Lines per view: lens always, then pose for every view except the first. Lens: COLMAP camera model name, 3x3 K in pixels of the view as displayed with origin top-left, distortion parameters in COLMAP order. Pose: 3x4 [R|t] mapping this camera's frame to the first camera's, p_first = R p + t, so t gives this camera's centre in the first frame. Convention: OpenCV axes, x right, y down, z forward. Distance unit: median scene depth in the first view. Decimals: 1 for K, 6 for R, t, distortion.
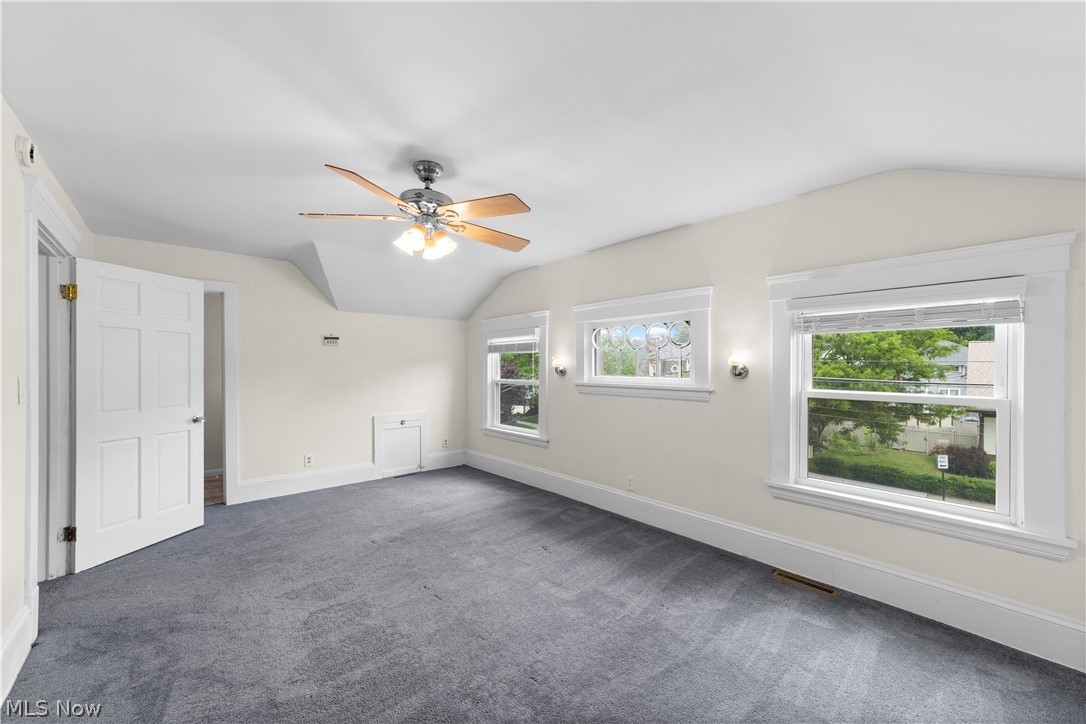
lens RADIAL K [[423.4, 0, 539.1], [0, 423.4, 365.6], [0, 0, 1]] dist [-0.013699, 0.006134]
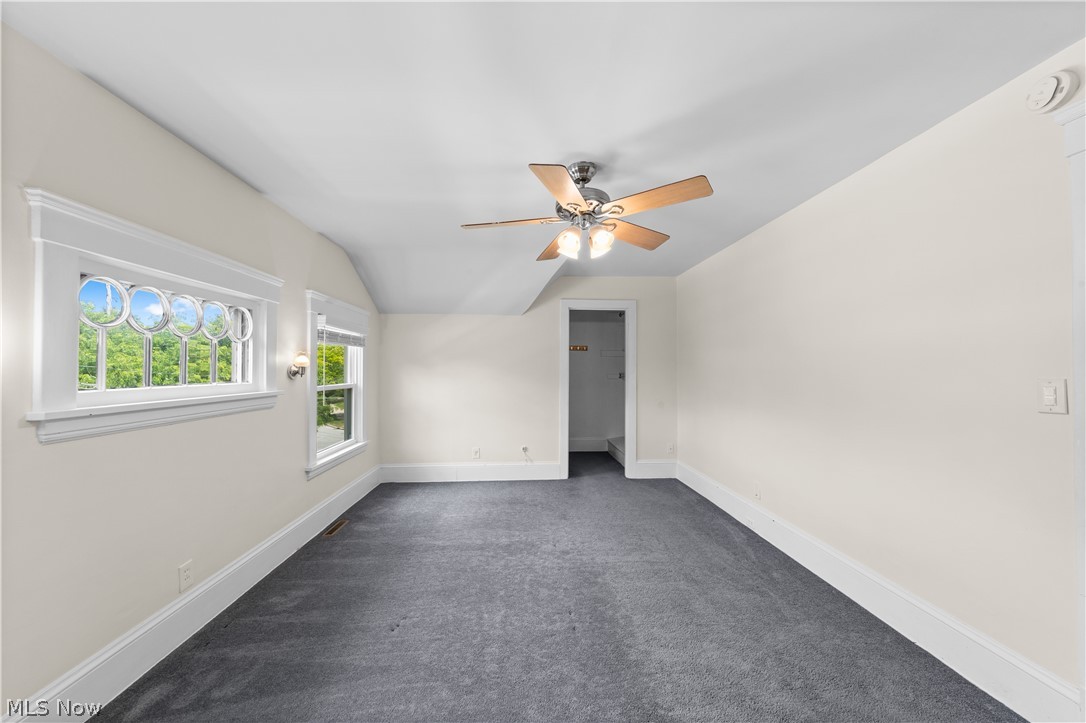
lens RADIAL K [[423.4, 0, 542.9], [0, 423.4, 362.1], [0, 0, 1]] dist [-0.013699, 0.006134]
pose [[-0.790874, 0.008712, 0.611916, -0.498240], [0.000897, 0.999914, -0.013076, 0.002125], [-0.611978, -0.009792, -0.790814, 1.148727]]
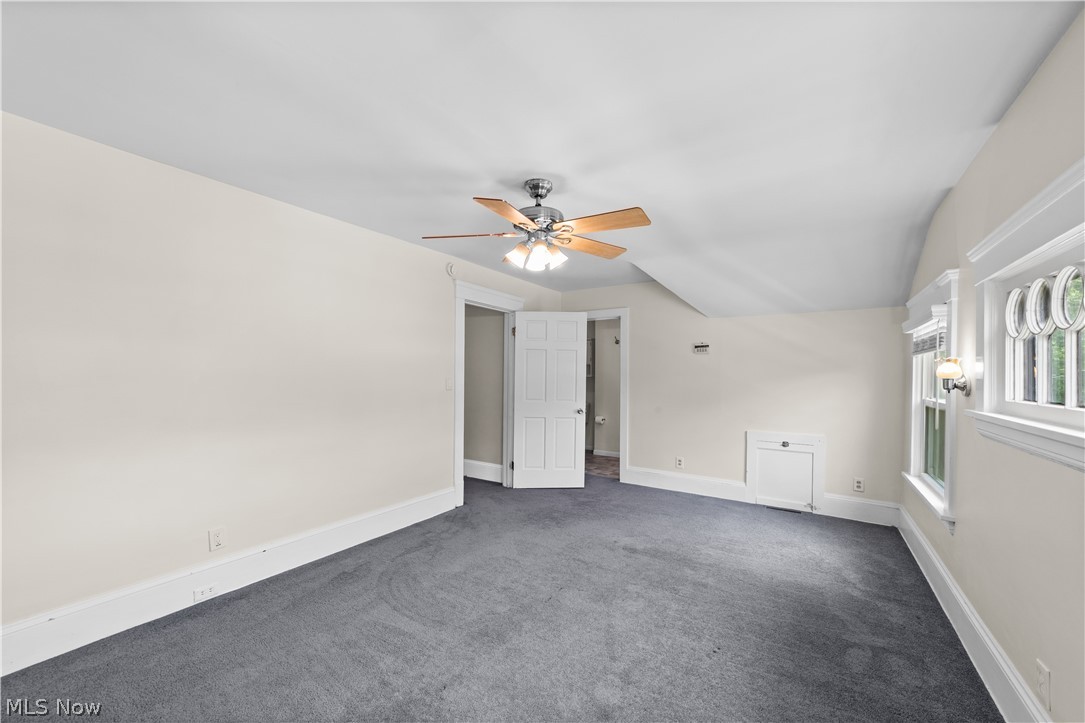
lens RADIAL K [[423.0, 0, 533.1], [0, 423.0, 370.8], [0, 0, 1]] dist [-0.013699, 0.006134]
pose [[0.244837, -0.001608, -0.969563, 0.476053], [-0.007277, 0.999967, -0.003496, -0.000616], [0.969537, 0.007911, 0.244817, 0.455822]]
